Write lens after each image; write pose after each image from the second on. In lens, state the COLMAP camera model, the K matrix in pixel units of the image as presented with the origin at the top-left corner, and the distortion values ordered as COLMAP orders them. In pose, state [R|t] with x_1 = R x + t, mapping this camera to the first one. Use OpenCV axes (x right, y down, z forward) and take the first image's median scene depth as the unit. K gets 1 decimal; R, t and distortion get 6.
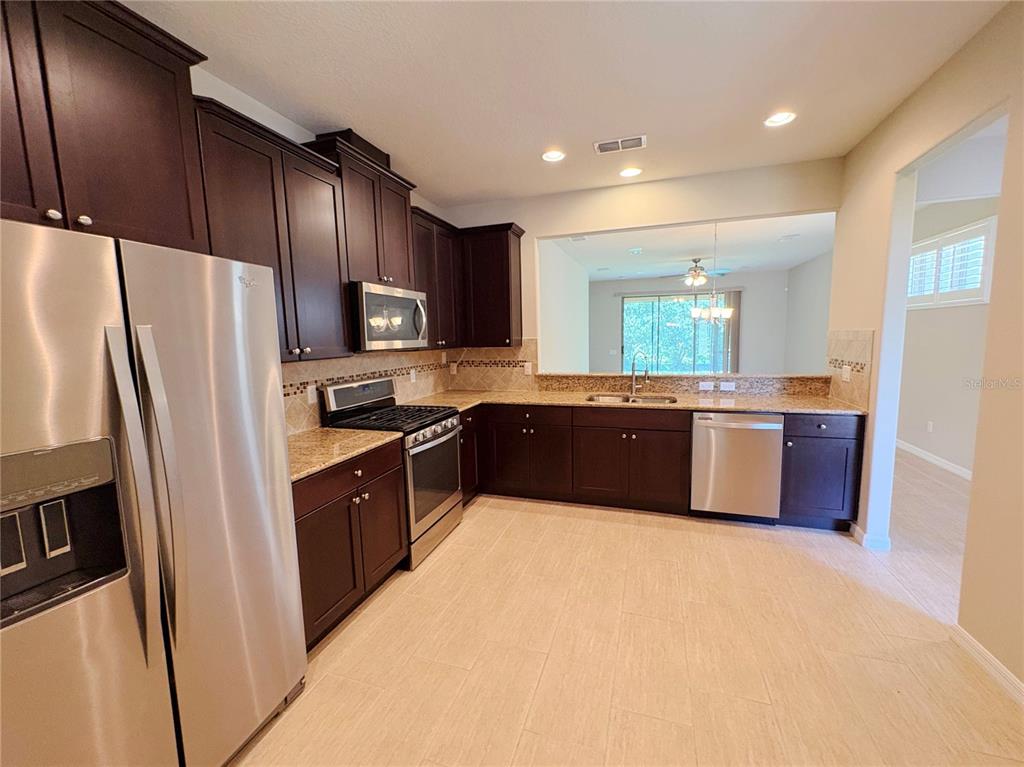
lens RADIAL K [[411.9, 0, 512.0], [0, 411.9, 383.5], [0, 0, 1]] dist [0.004424, -0.000348]
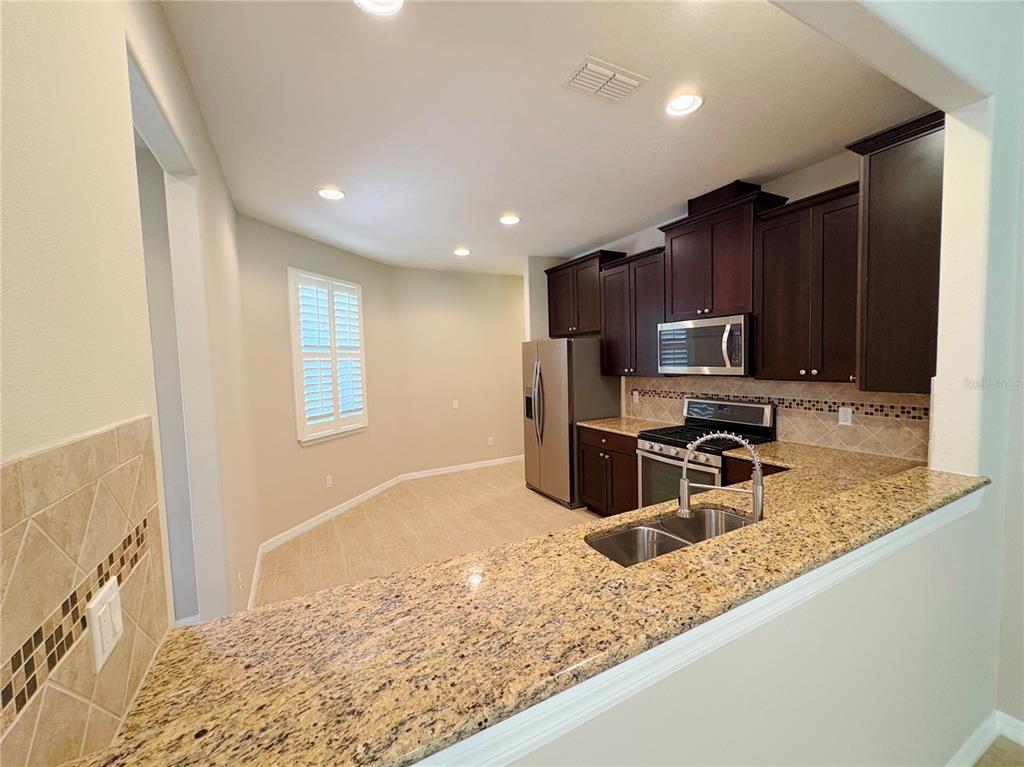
lens RADIAL K [[424.0, 0, 526.2], [0, 424.0, 383.4], [0, 0, 1]] dist [0.000506, -0.000083]
pose [[-0.660131, 0.087613, -0.746023, 0.775635], [-0.042205, 0.987279, 0.153292, -0.191115], [0.749964, 0.132679, -0.648036, 1.240283]]
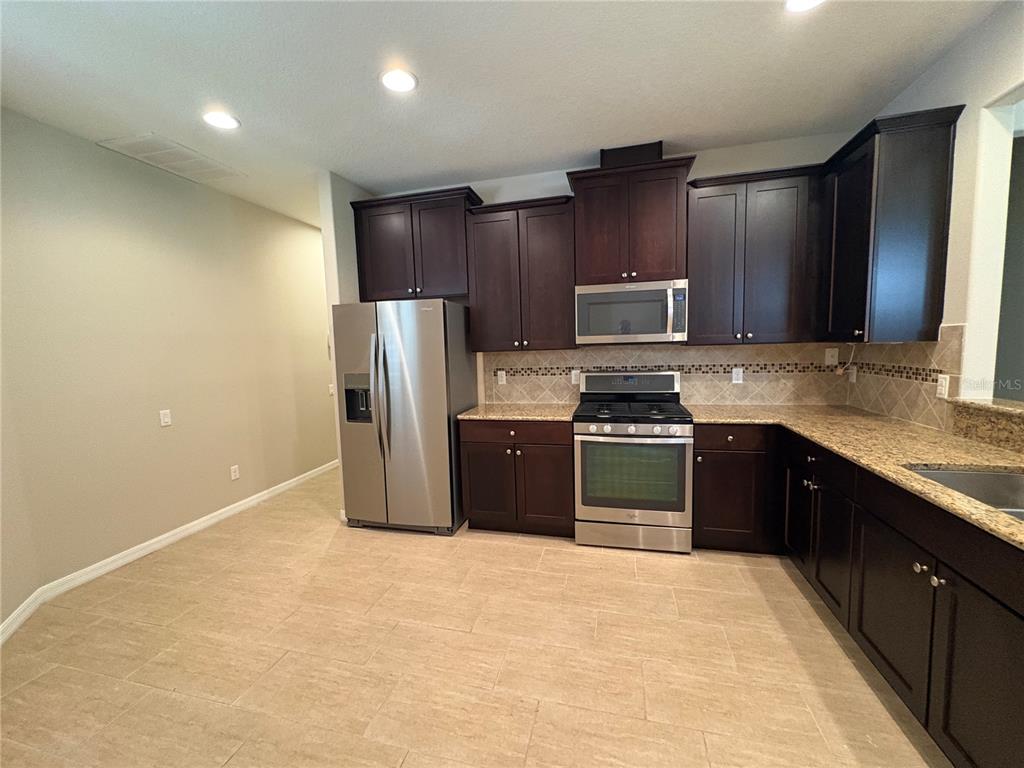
lens RADIAL K [[407.1, 0, 517.3], [0, 407.1, 383.2], [0, 0, 1]] dist [0.000699, -0.000174]
pose [[0.094335, 0.115252, -0.988847, 0.621748], [-0.087498, 0.990392, 0.107085, -0.061612], [0.991688, 0.076420, 0.103513, 0.562466]]
